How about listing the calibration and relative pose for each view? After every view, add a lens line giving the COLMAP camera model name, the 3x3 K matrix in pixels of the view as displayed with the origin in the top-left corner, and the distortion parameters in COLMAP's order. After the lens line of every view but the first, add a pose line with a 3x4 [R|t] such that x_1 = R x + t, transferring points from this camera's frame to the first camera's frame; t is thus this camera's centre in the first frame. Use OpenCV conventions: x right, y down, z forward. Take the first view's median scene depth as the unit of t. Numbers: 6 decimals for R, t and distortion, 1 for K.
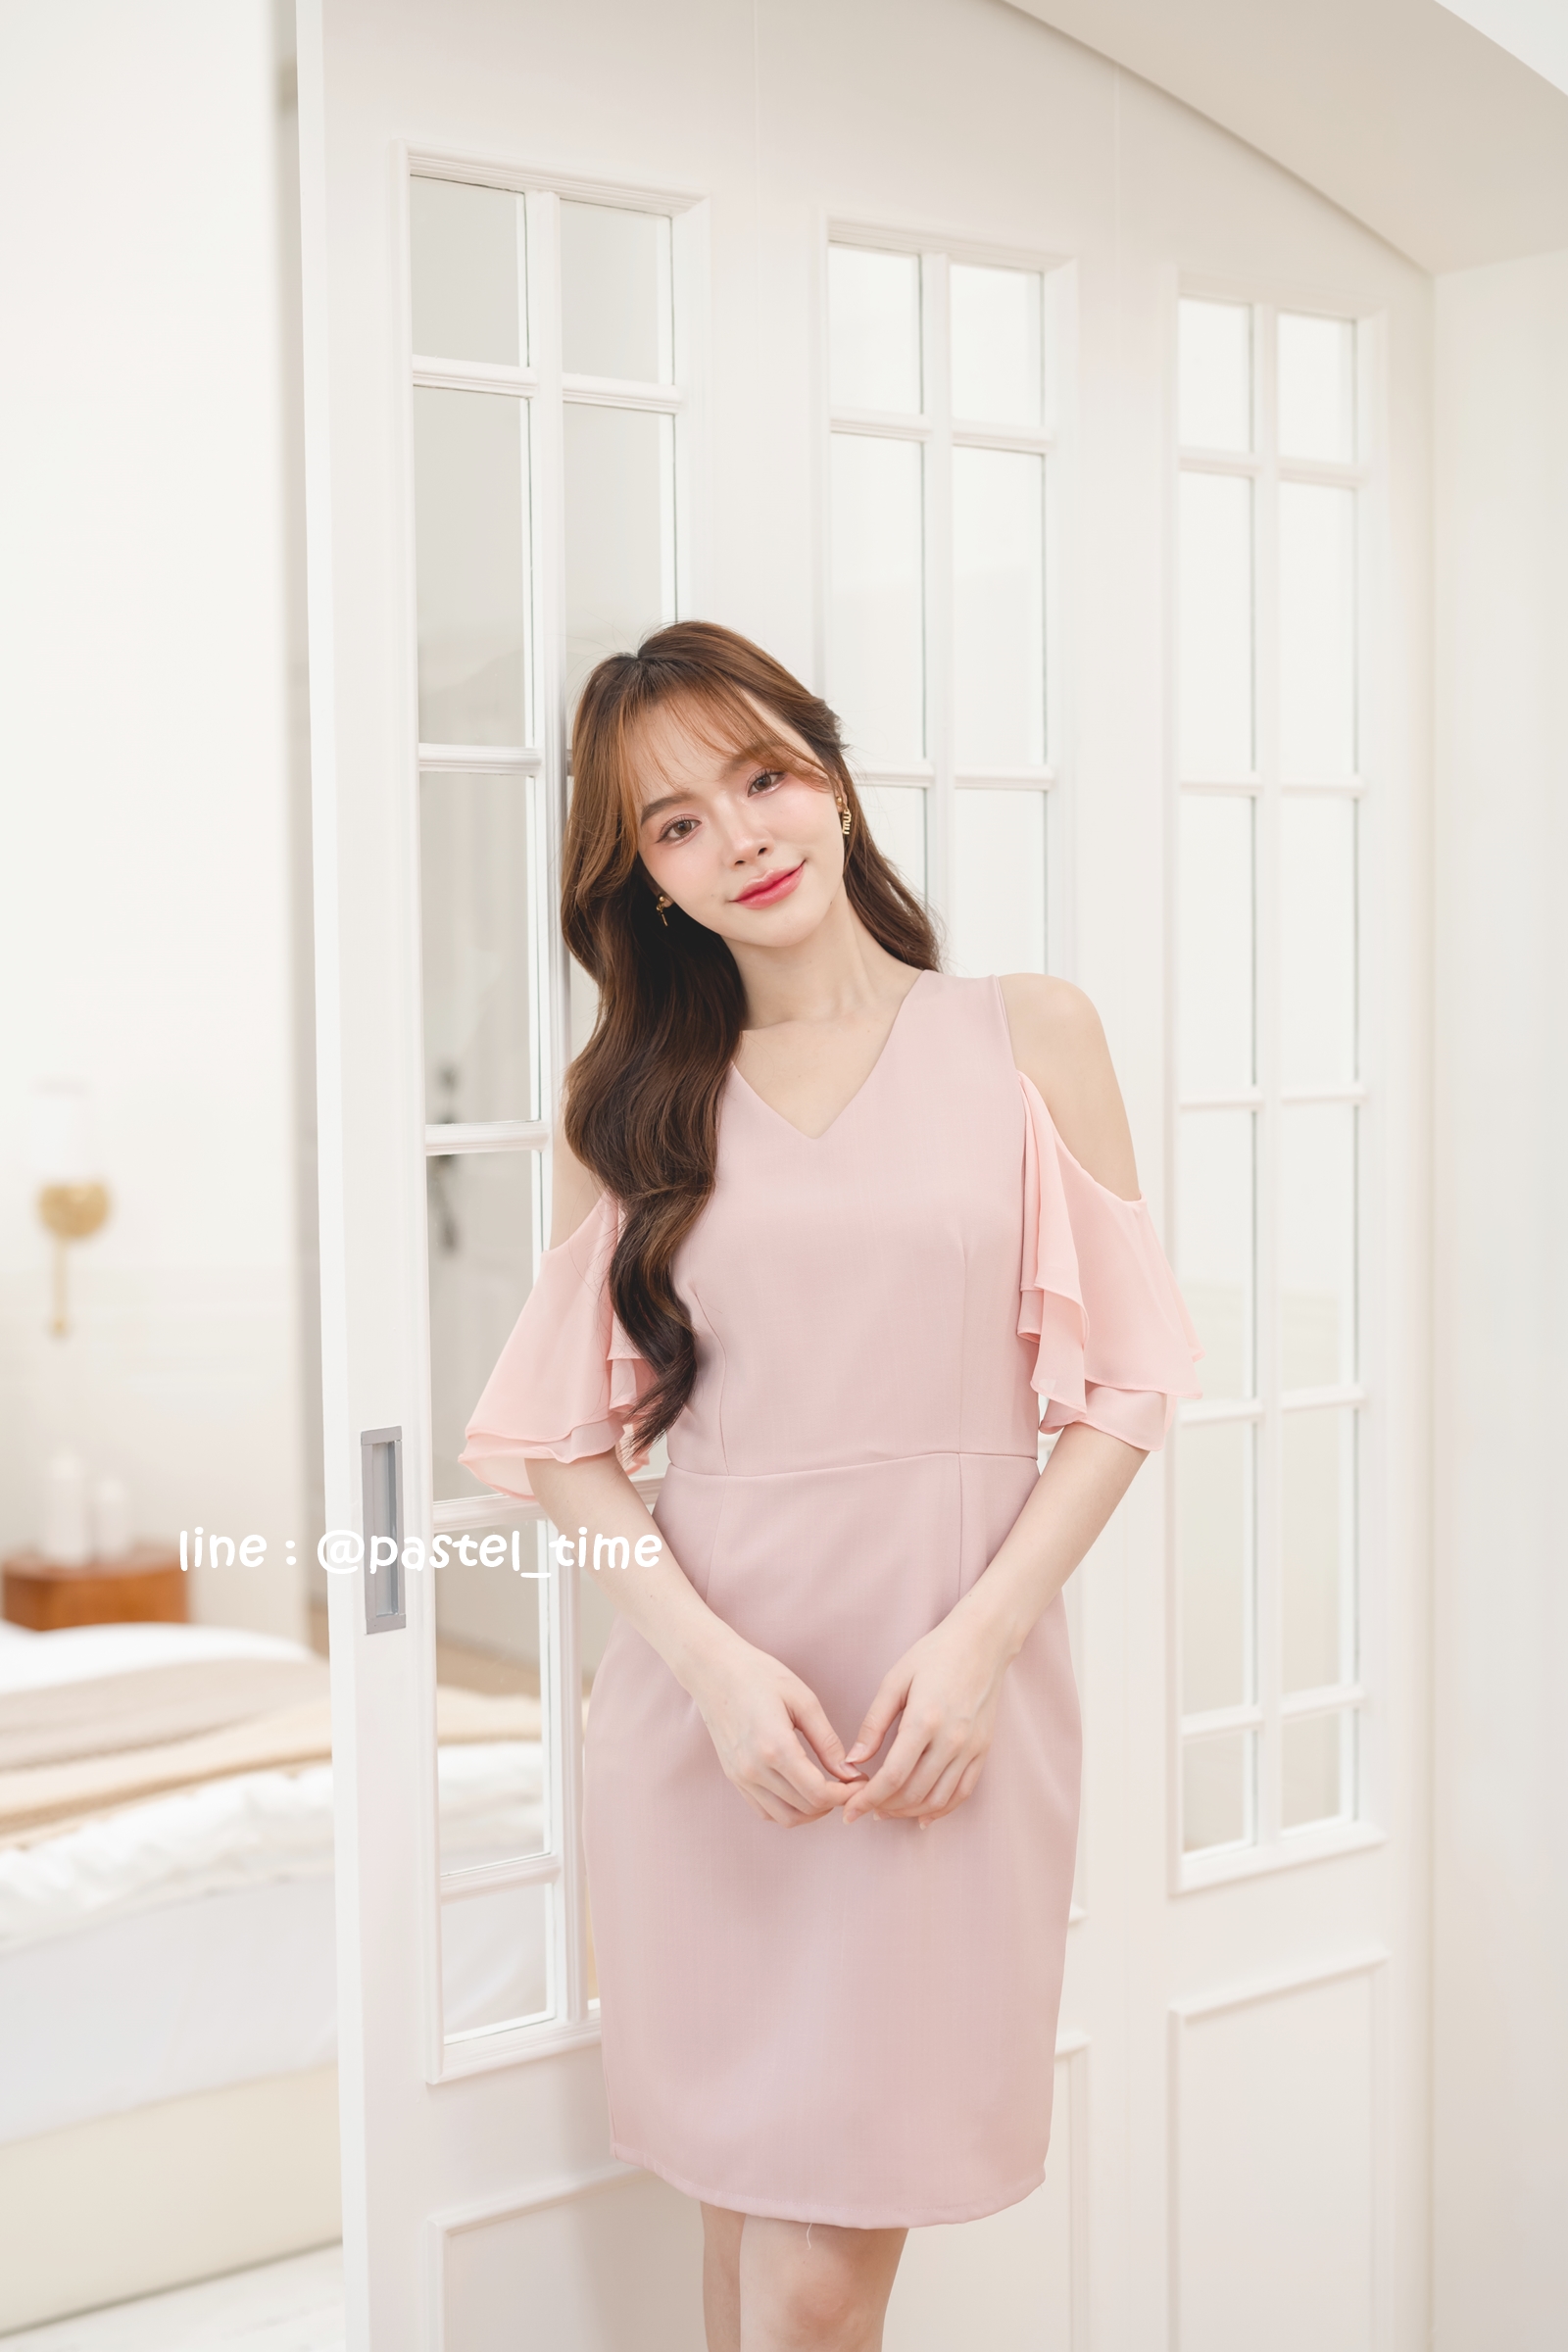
lens RADIAL K [[3378.9, 0, 771.6], [0, 3378.9, 1171.2], [0, 0, 1]] dist [-0.014374, 0.066175]
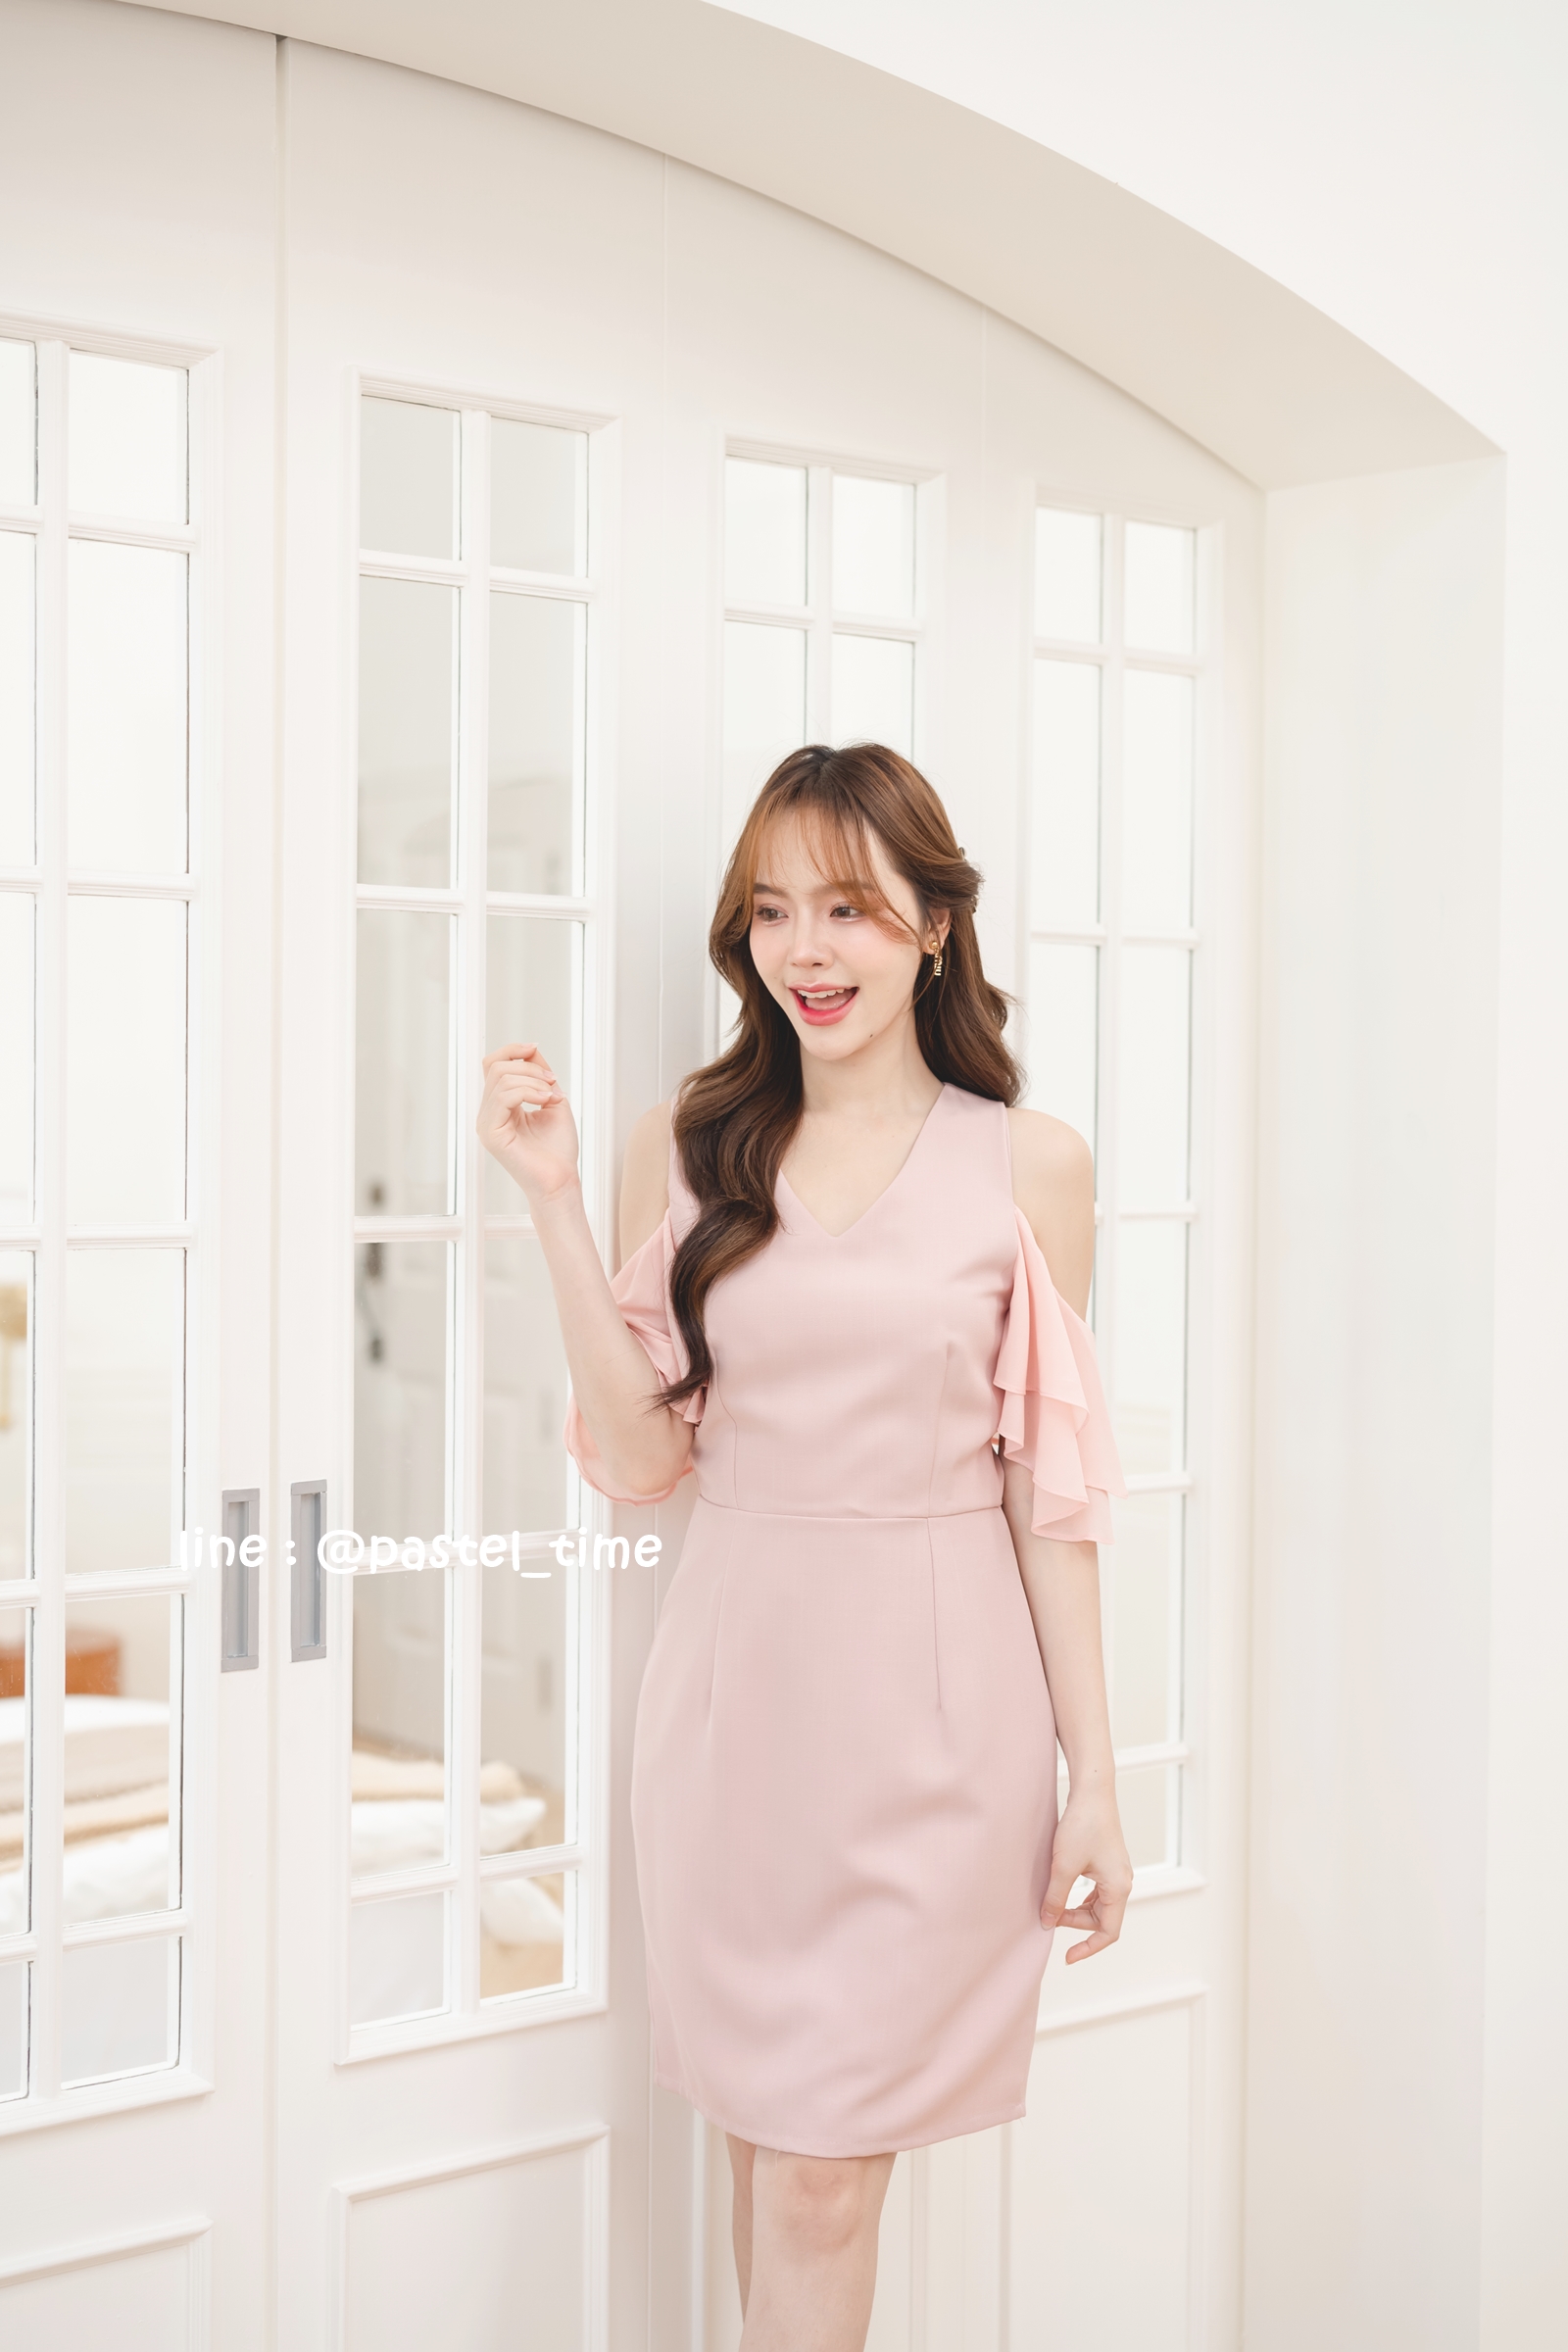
lens RADIAL K [[3407.0, 0, 789.1], [0, 3407.0, 1147.8], [0, 0, 1]] dist [-0.006850, 0.015912]
pose [[0.999515, 0.019880, 0.023975, 0.014355], [-0.018684, 0.998619, -0.049095, 0.014815], [-0.024918, 0.048624, 0.998506, -0.135585]]
